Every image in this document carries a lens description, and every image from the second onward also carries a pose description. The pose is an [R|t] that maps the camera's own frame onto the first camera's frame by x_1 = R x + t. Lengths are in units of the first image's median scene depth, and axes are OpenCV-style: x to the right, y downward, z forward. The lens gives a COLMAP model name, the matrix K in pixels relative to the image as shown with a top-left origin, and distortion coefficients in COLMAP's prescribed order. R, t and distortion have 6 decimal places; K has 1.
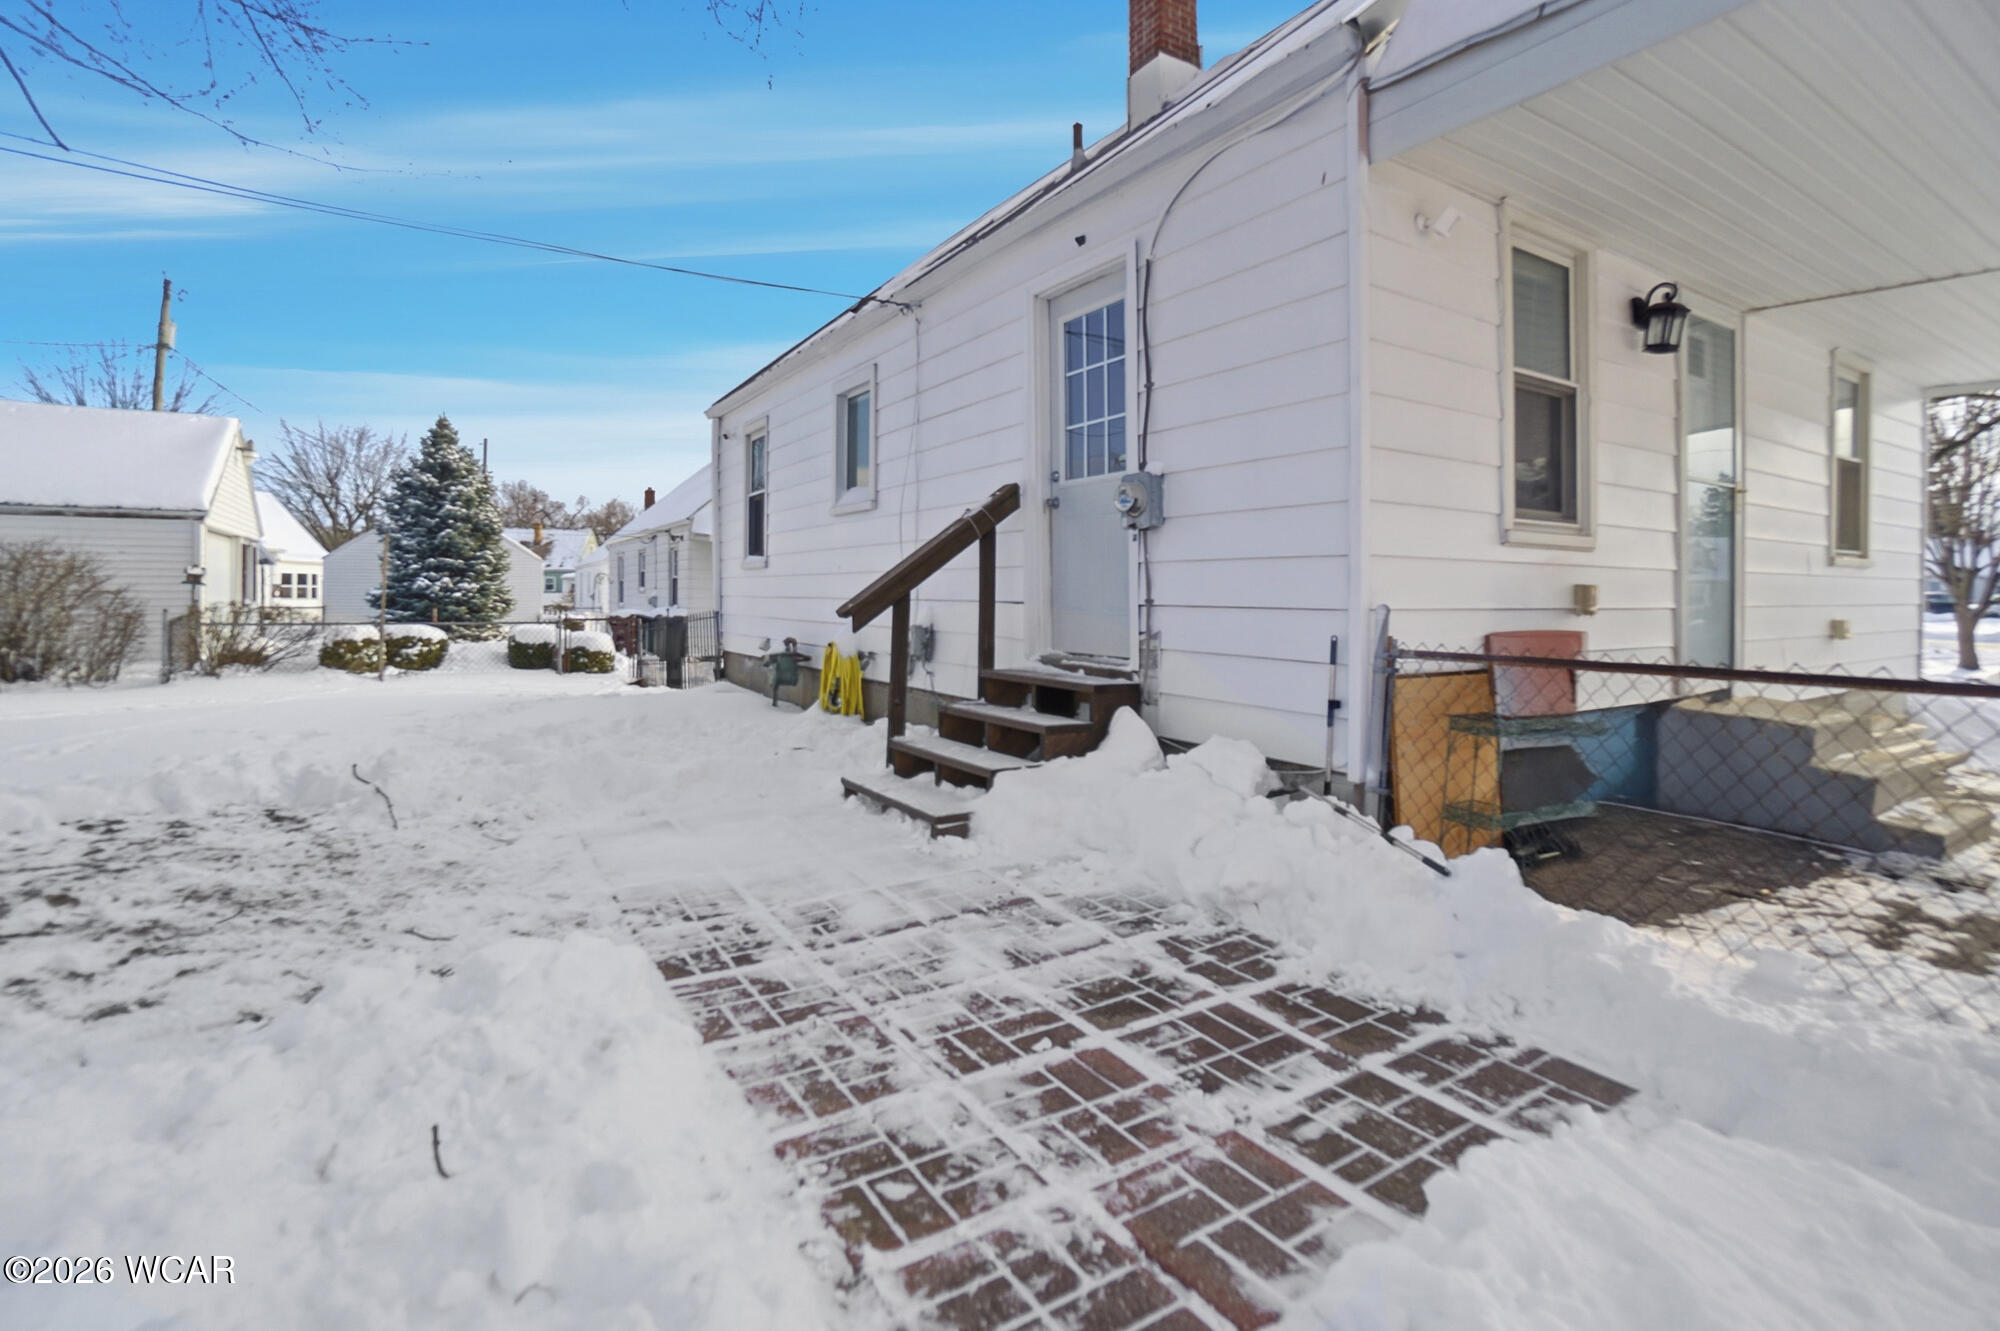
lens RADIAL K [[912.6, 0, 996.2], [0, 912.6, 660.0], [0, 0, 1]] dist [-0.064042, 0.021962]
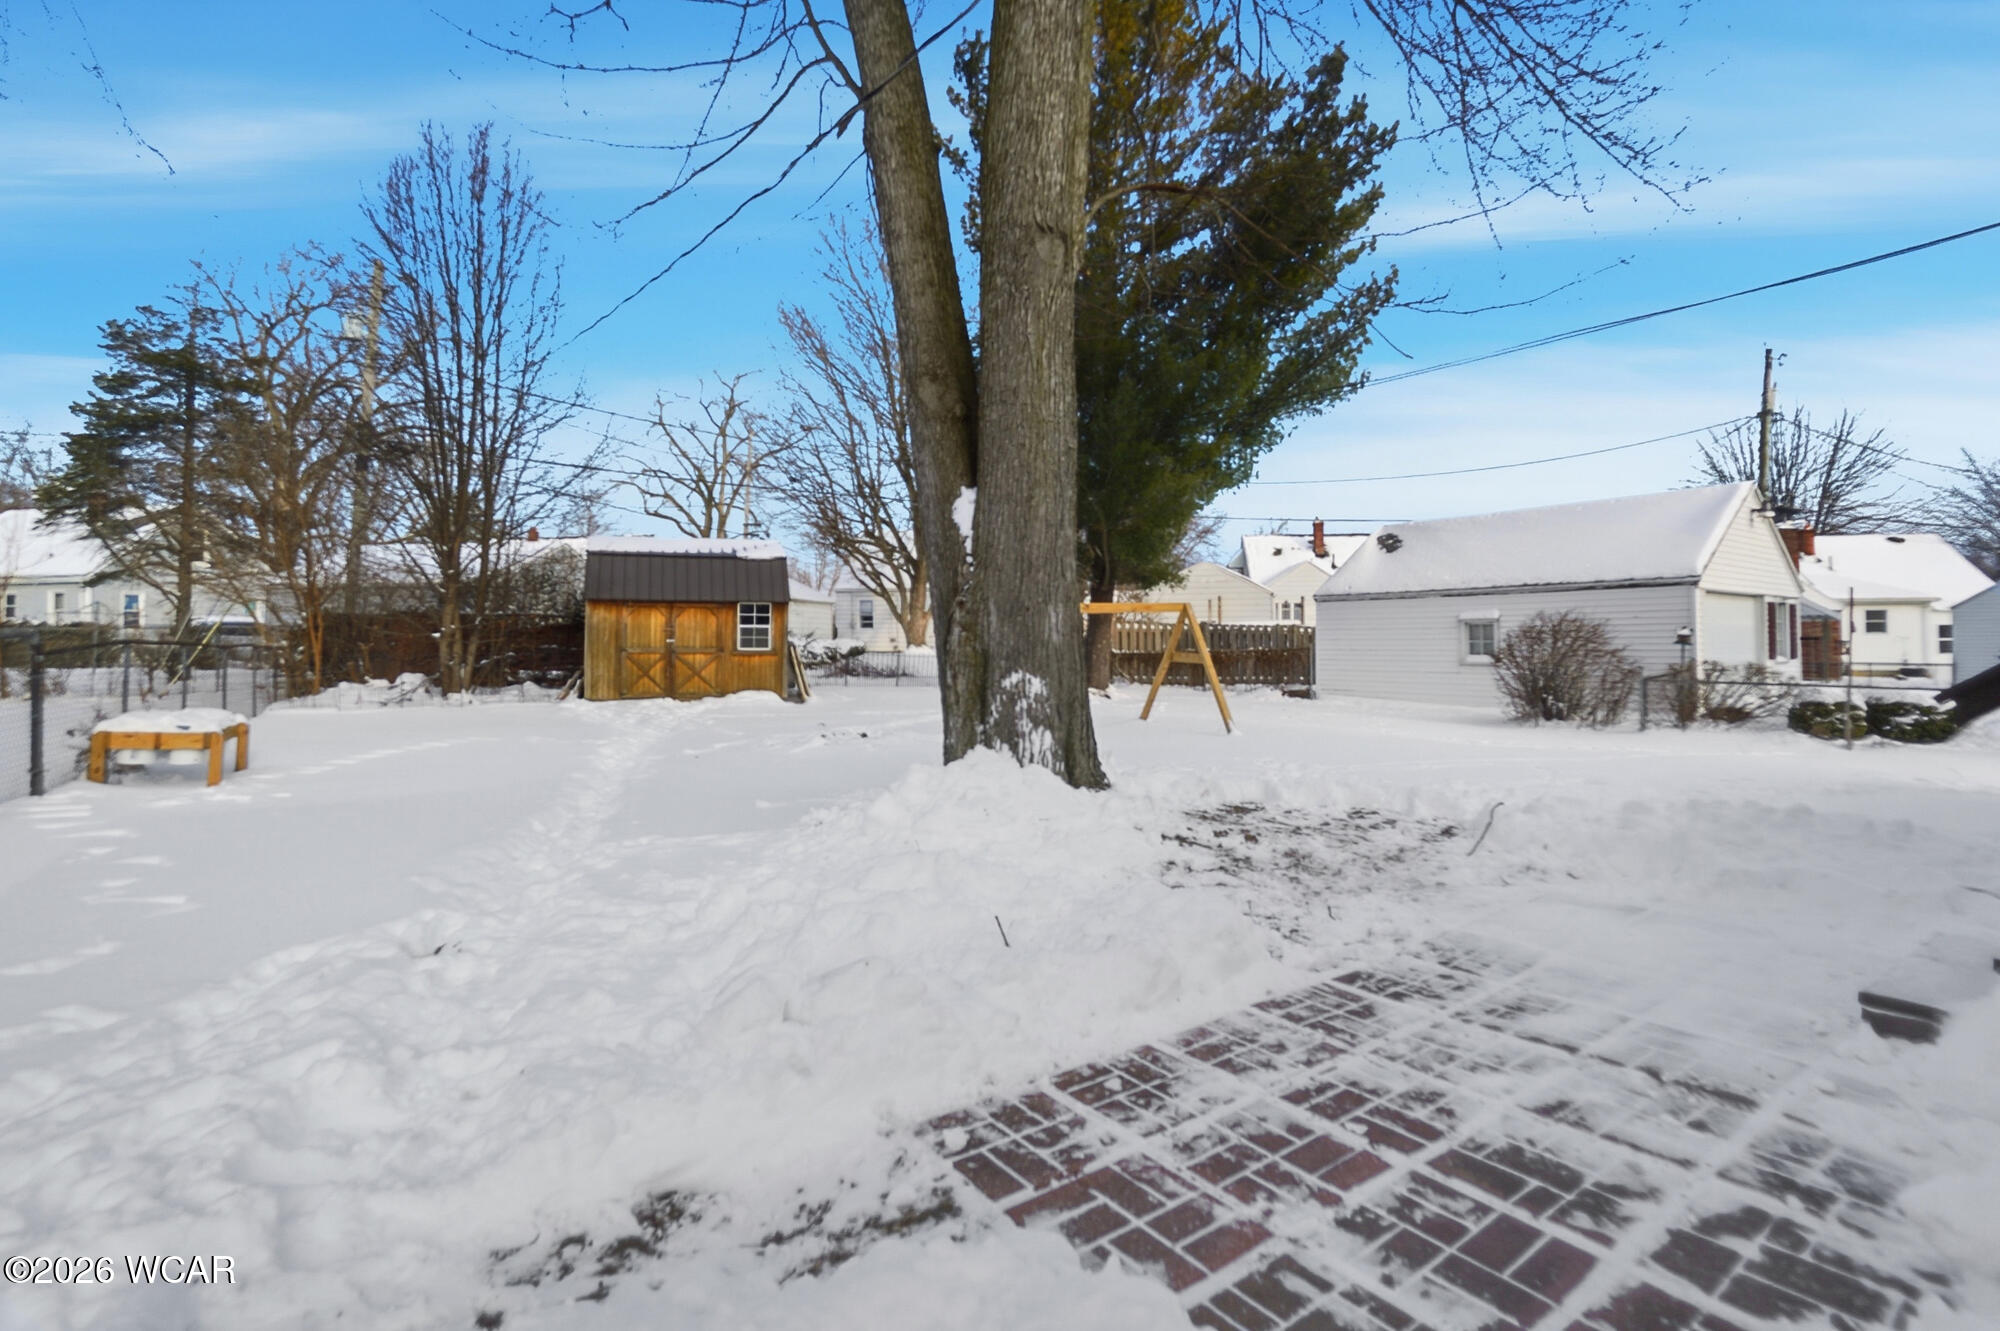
lens RADIAL K [[912.6, 0, 996.2], [0, 912.6, 660.0], [0, 0, 1]] dist [-0.064042, 0.021962]
pose [[0.078067, 0.008100, -0.996915, 0.929280], [-0.070366, 0.997518, 0.002595, -0.064879], [0.994462, 0.069946, 0.078444, 0.443725]]
